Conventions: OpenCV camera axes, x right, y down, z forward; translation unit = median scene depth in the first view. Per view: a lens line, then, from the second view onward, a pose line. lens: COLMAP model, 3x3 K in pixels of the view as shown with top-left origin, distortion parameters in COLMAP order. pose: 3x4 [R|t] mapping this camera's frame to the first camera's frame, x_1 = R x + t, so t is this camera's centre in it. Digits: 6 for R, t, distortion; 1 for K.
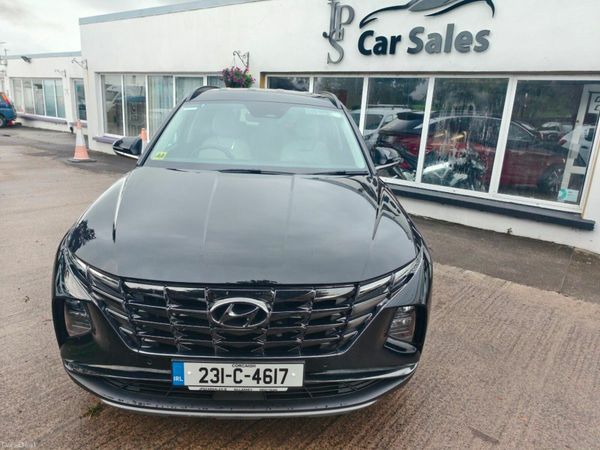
lens RADIAL K [[426.0, 0, 300.3], [0, 426.0, 214.4], [0, 0, 1]] dist [0.001156, 0.000153]
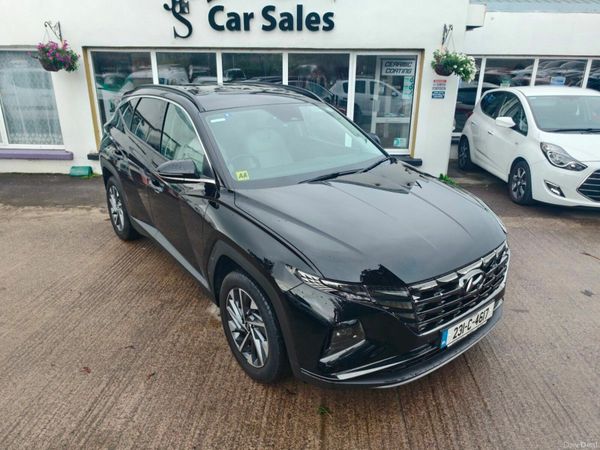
lens RADIAL K [[426.0, 0, 300.3], [0, 426.0, 214.4], [0, 0, 1]] dist [0.001156, 0.000153]
pose [[0.823905, -0.228877, 0.518455, -0.317915], [0.174537, 0.972832, 0.152100, -0.072562], [-0.539182, -0.034827, 0.841469, 0.033344]]
